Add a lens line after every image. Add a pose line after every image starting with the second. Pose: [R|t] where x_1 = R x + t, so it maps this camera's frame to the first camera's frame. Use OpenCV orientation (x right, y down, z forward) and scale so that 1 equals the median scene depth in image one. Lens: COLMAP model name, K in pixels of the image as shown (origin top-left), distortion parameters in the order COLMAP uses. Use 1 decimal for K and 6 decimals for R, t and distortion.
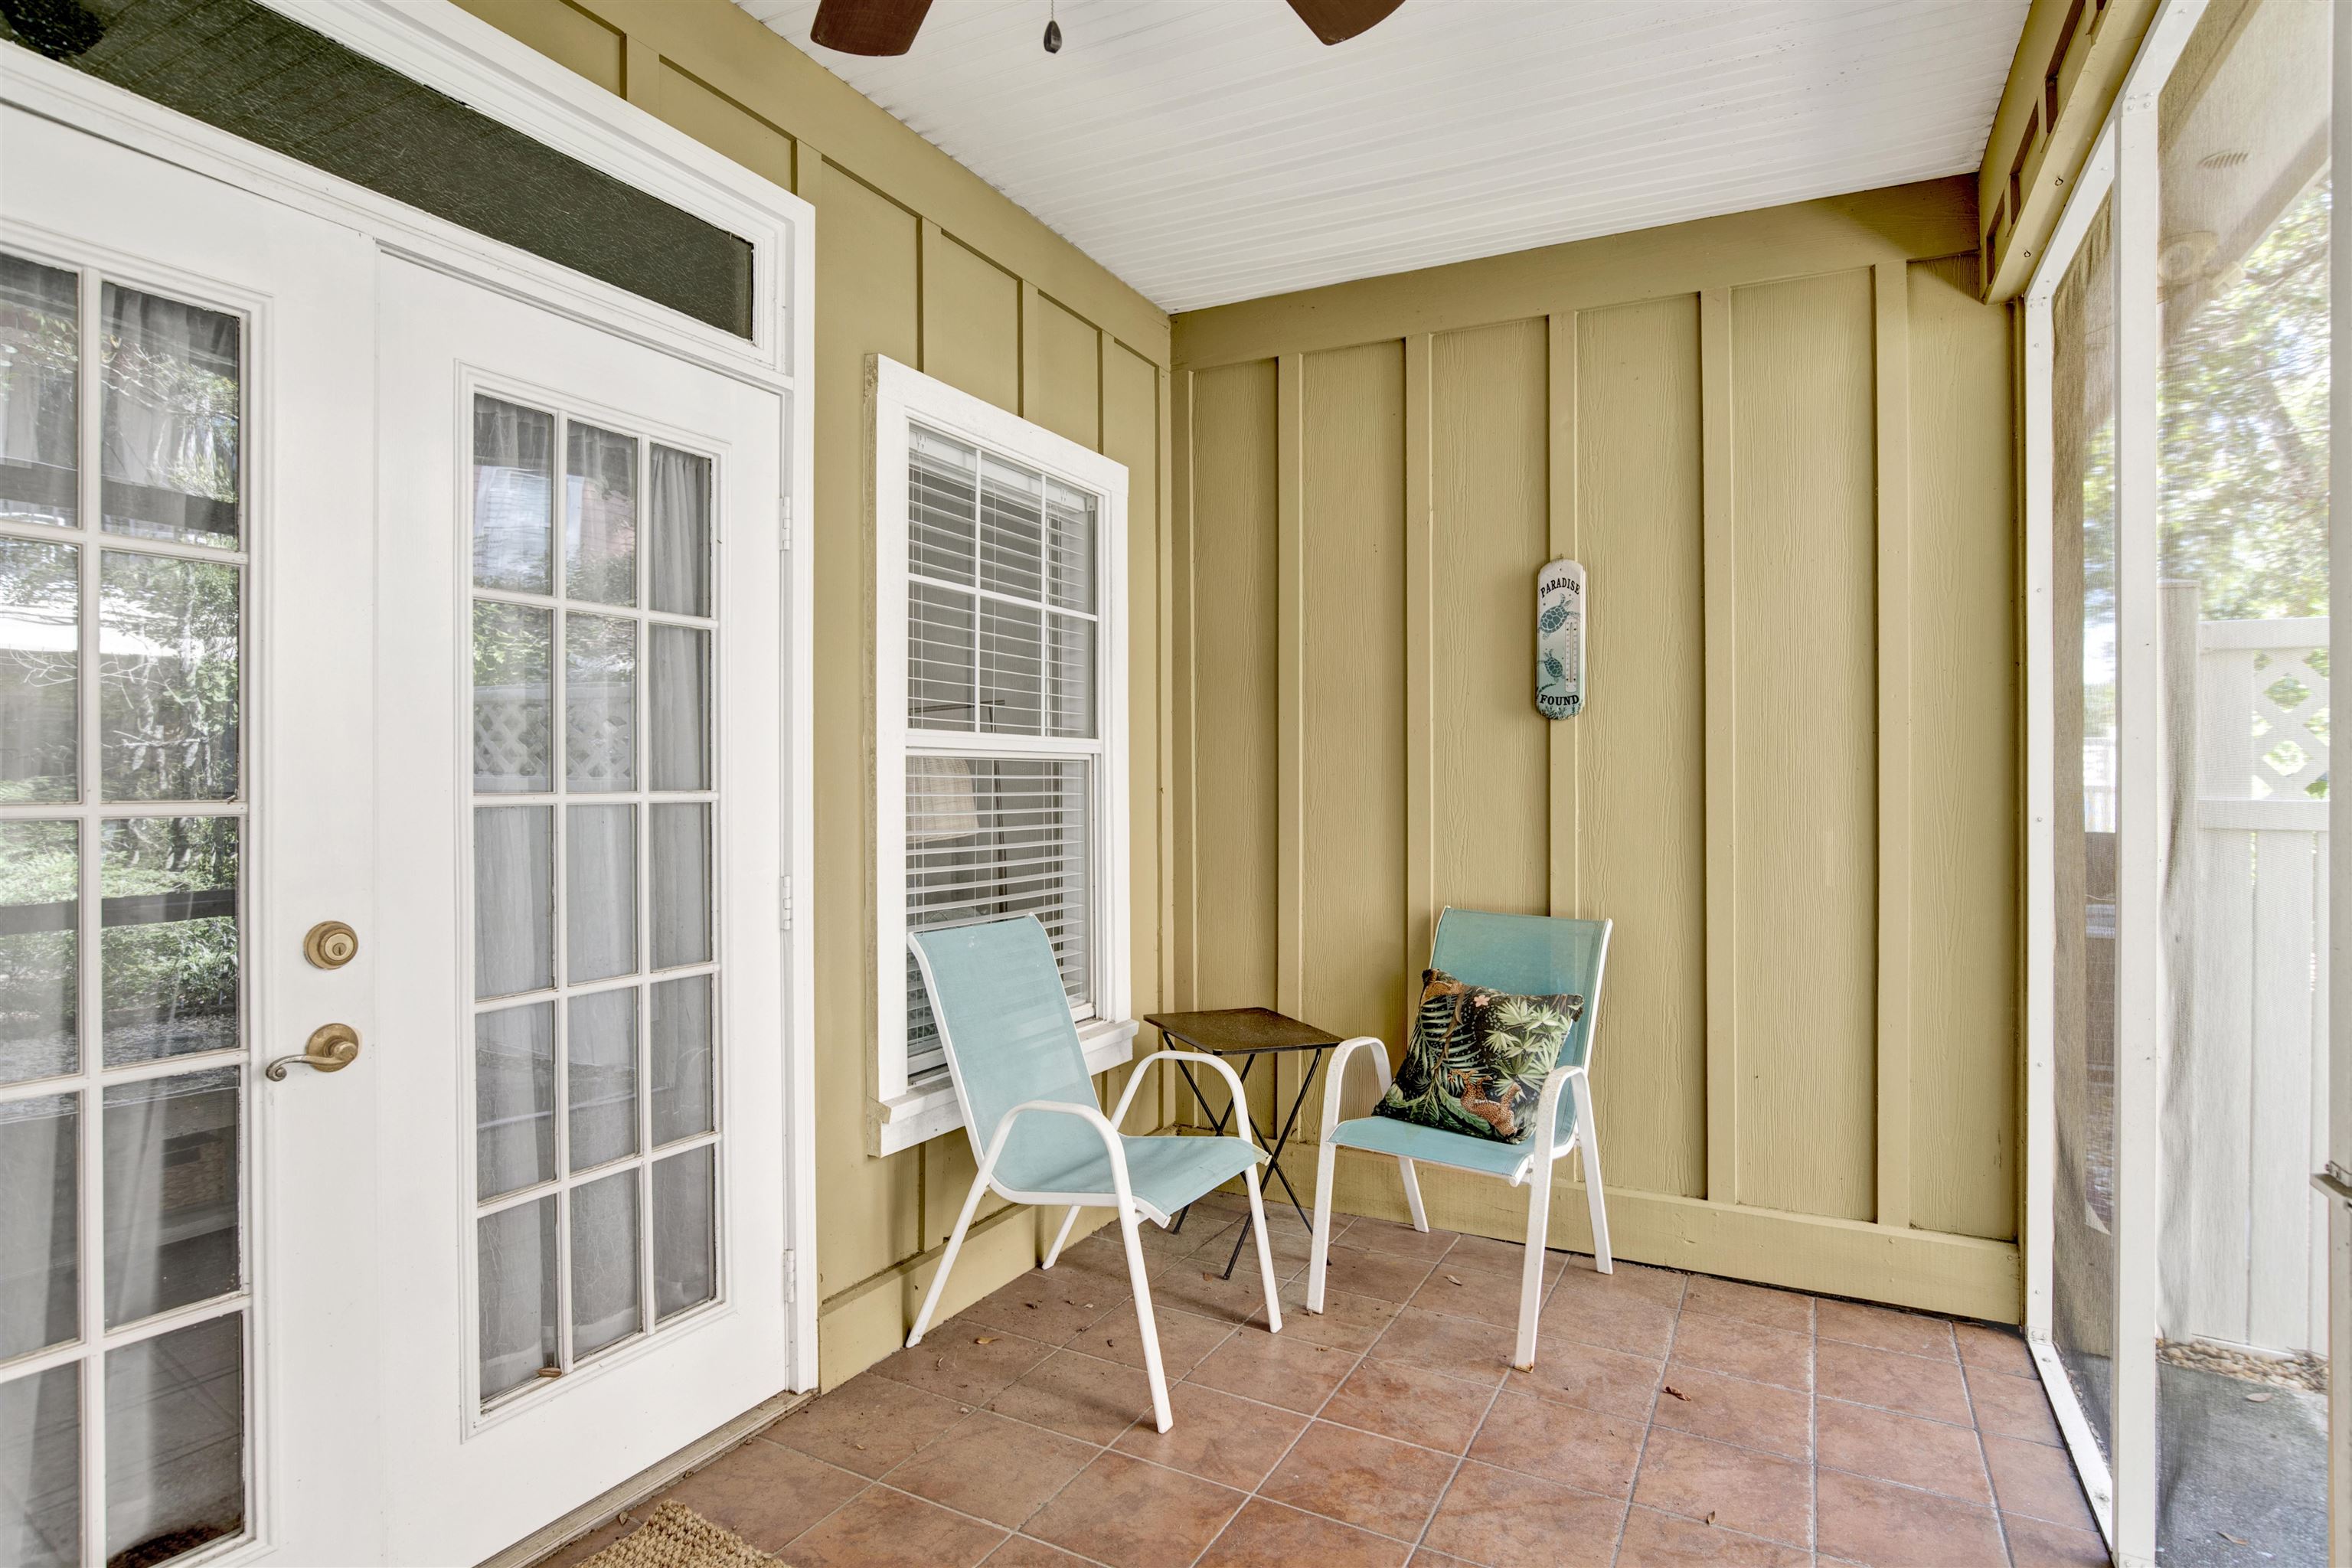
lens RADIAL K [[1252.0, 0, 1154.1], [0, 1252.0, 779.1], [0, 0, 1]] dist [-0.066667, 0.021526]
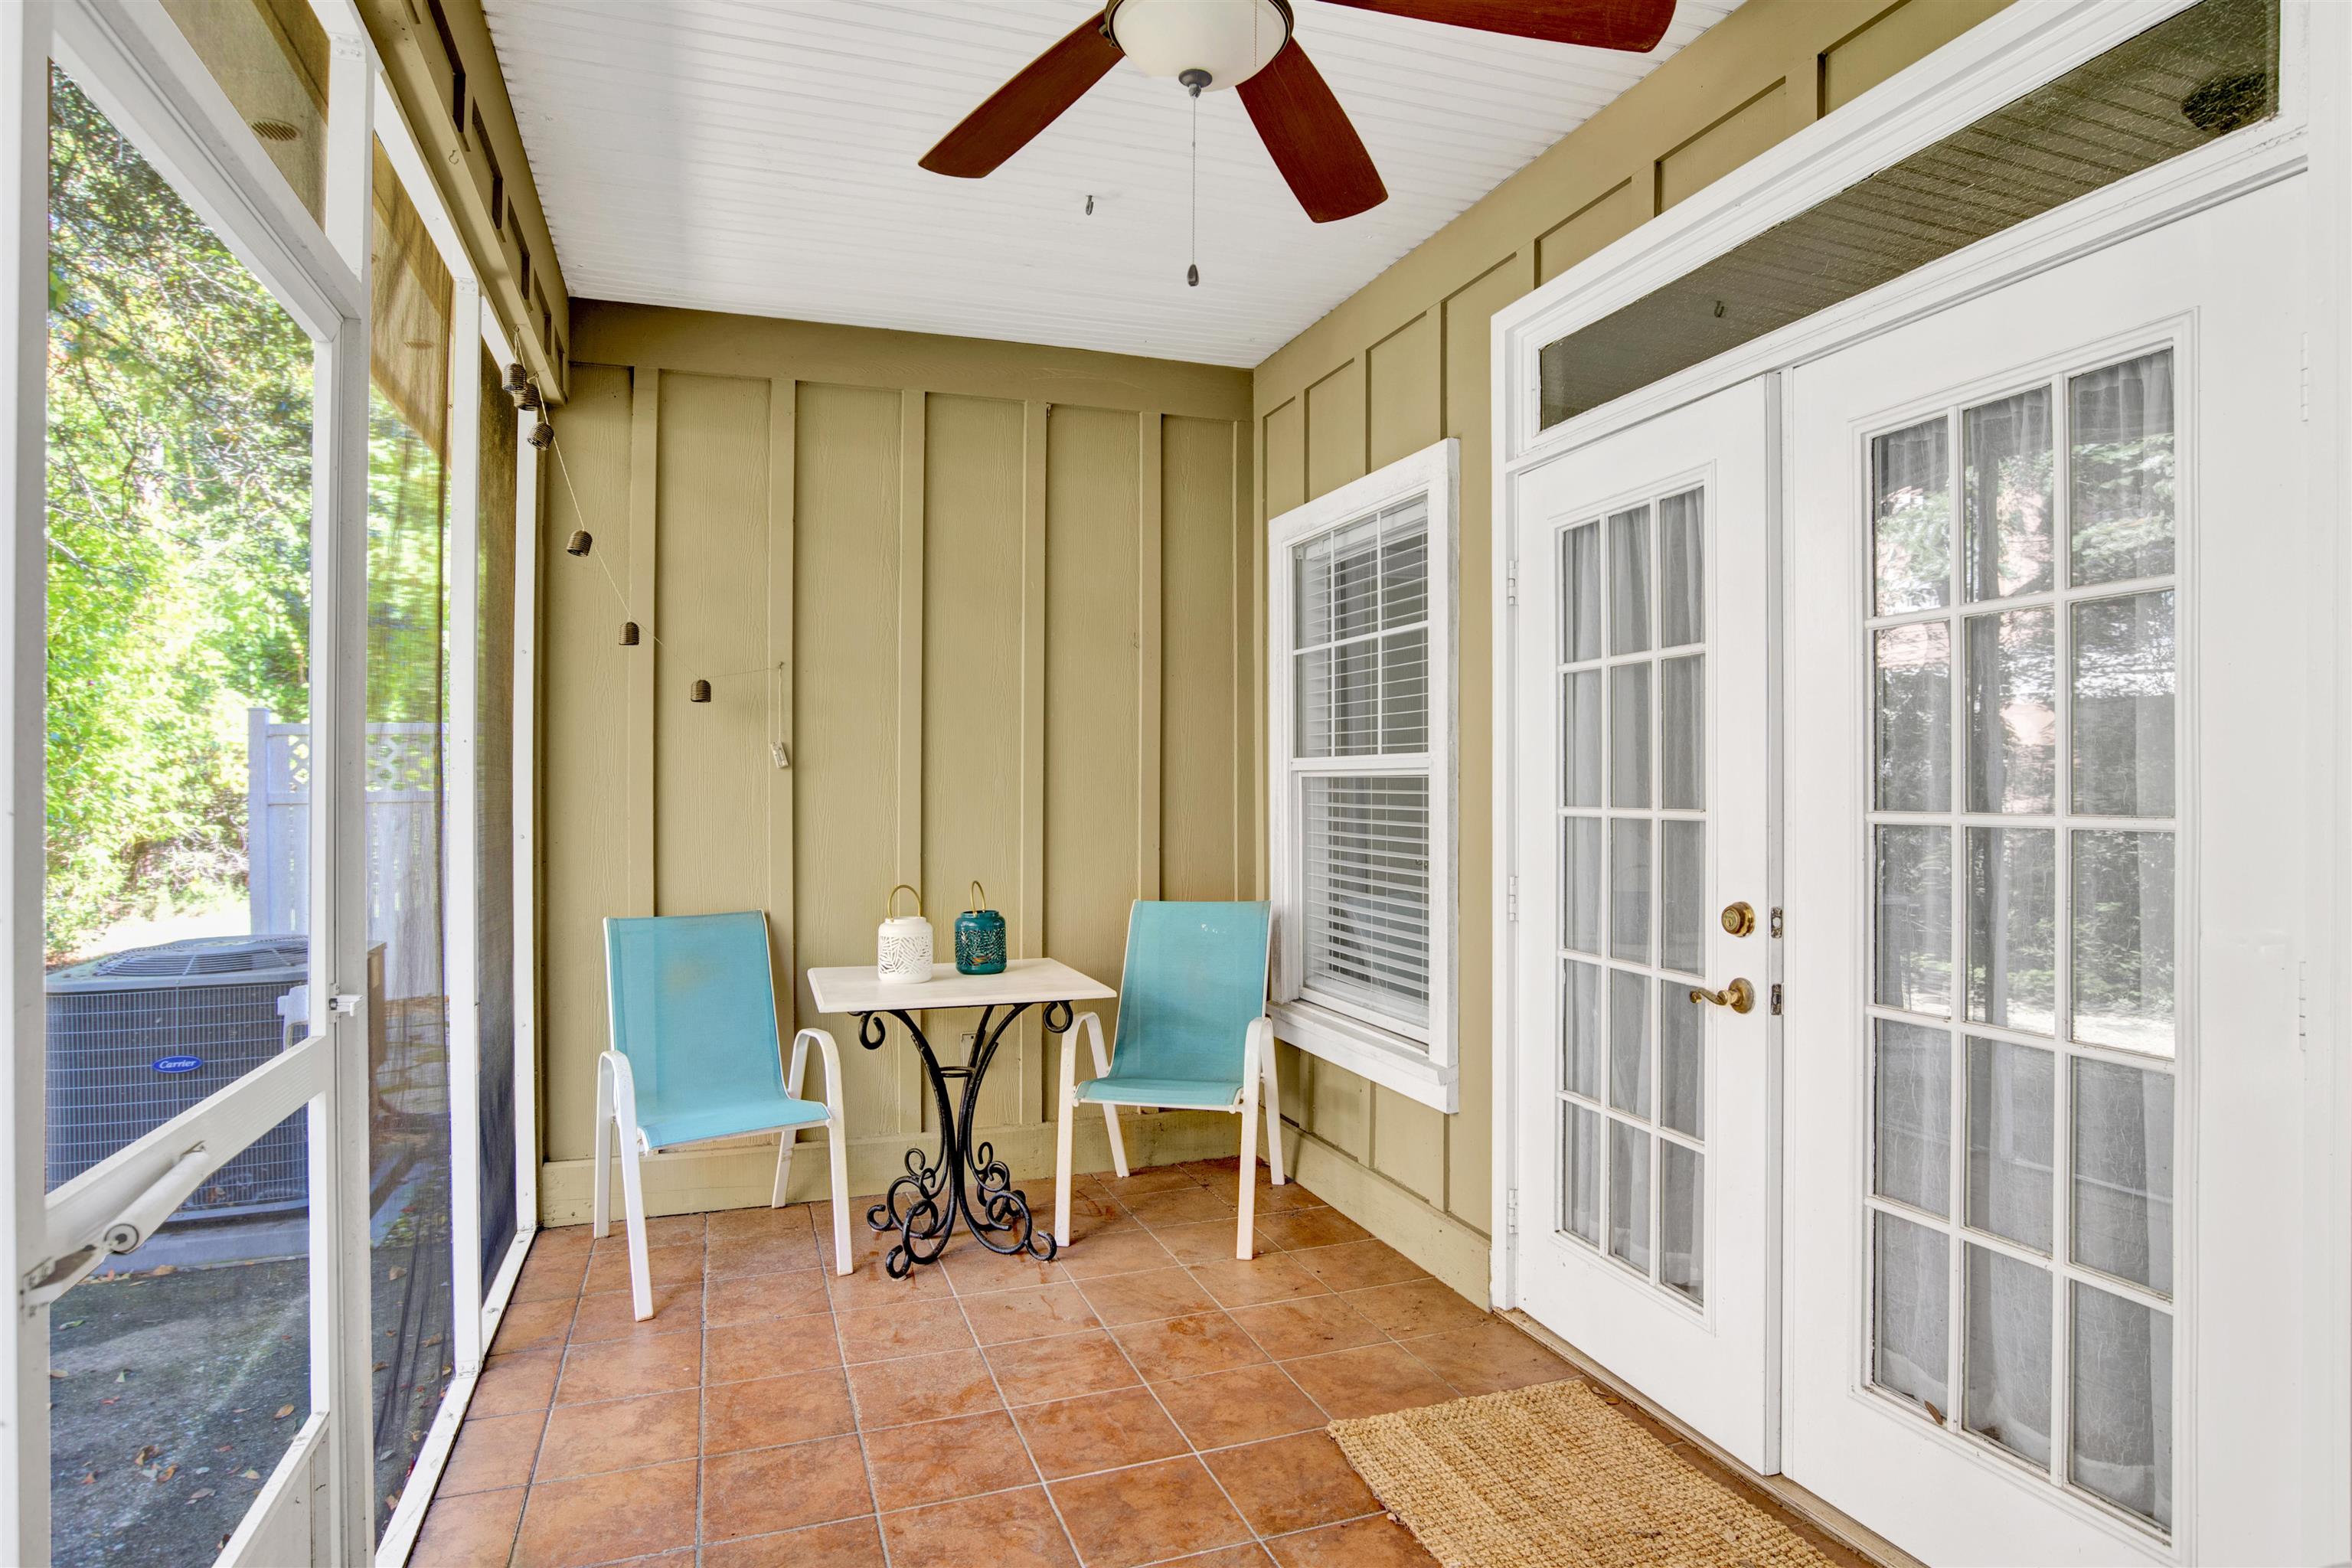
lens RADIAL K [[1252.0, 0, 1161.9], [0, 1252.0, 782.6], [0, 0, 1]] dist [-0.066667, 0.021526]
pose [[-0.677095, -0.007870, -0.735854, 0.844075], [-0.002754, 0.999963, -0.008160, -0.000473], [0.735891, -0.003498, -0.677091, 1.615230]]
